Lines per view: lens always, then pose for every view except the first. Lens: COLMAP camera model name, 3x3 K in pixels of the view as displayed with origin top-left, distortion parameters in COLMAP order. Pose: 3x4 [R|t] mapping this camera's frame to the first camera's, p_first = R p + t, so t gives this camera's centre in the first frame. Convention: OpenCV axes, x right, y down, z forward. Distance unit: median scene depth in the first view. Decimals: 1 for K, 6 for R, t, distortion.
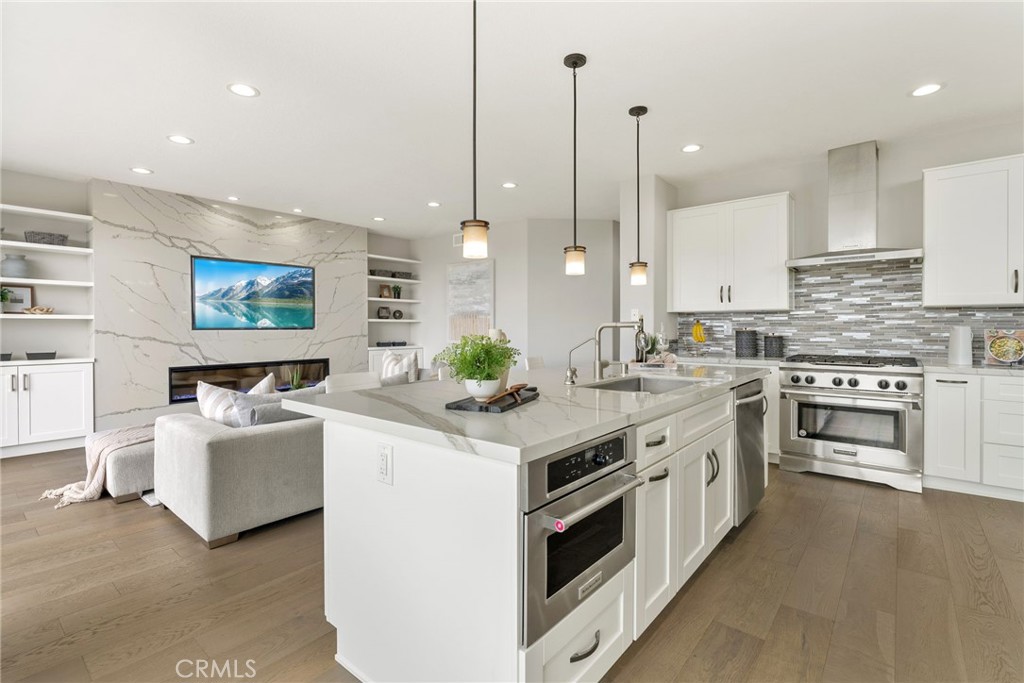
lens RADIAL K [[471.7, 0, 514.5], [0, 471.7, 330.5], [0, 0, 1]] dist [-0.002047, -0.000399]
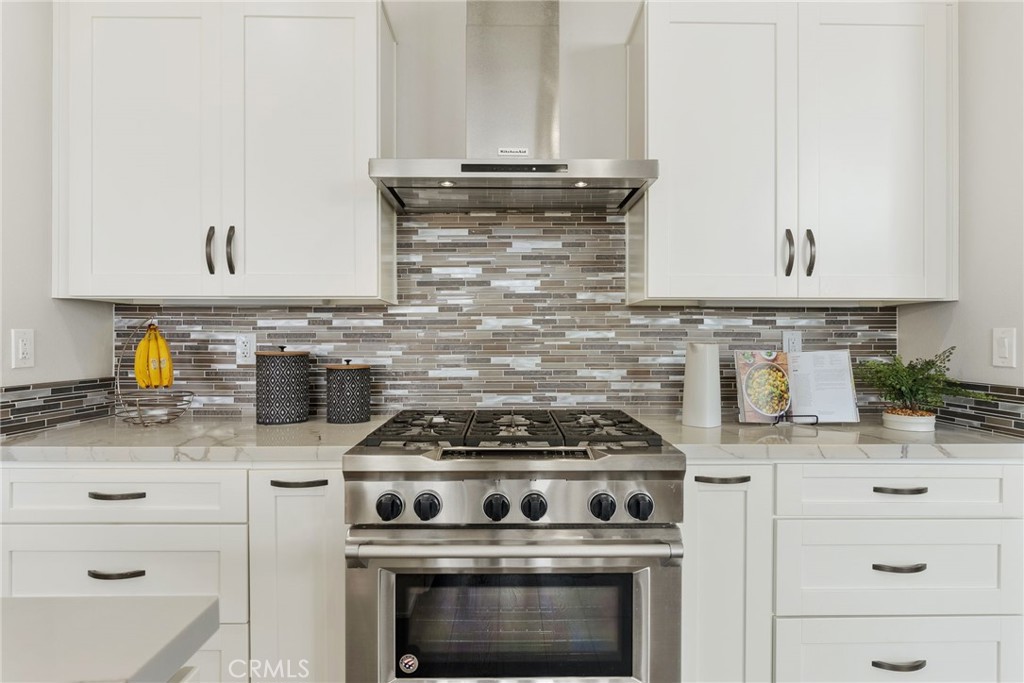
lens RADIAL K [[552.0, 0, 517.0], [0, 552.0, 341.6], [0, 0, 1]] dist [-0.009102, -0.000838]
pose [[0.756983, 0.000128, 0.653435, 0.321234], [0.001305, 0.999998, -0.001709, -0.007676], [-0.653434, 0.002146, 0.756981, 0.506590]]
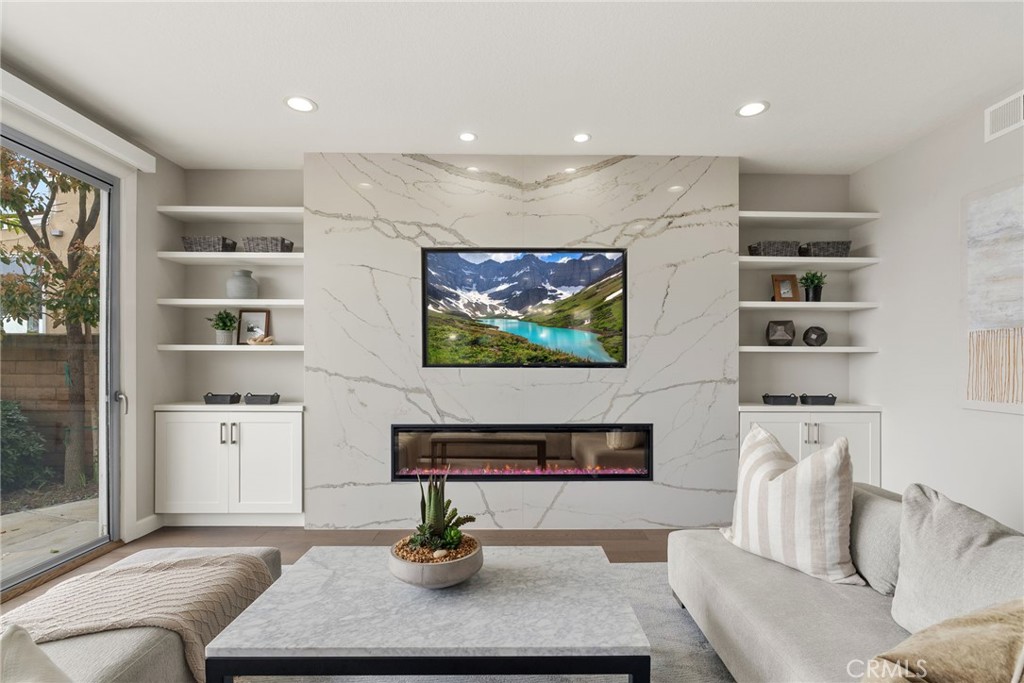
lens RADIAL K [[484.3, 0, 510.3], [0, 484.3, 363.1], [0, 0, 1]] dist [-0.004474, -0.000219]
pose [[0.651640, 0.006263, -0.758502, -0.131188], [-0.008324, 0.999965, 0.001105, -0.008497], [0.758483, 0.005594, 0.651669, 0.739555]]
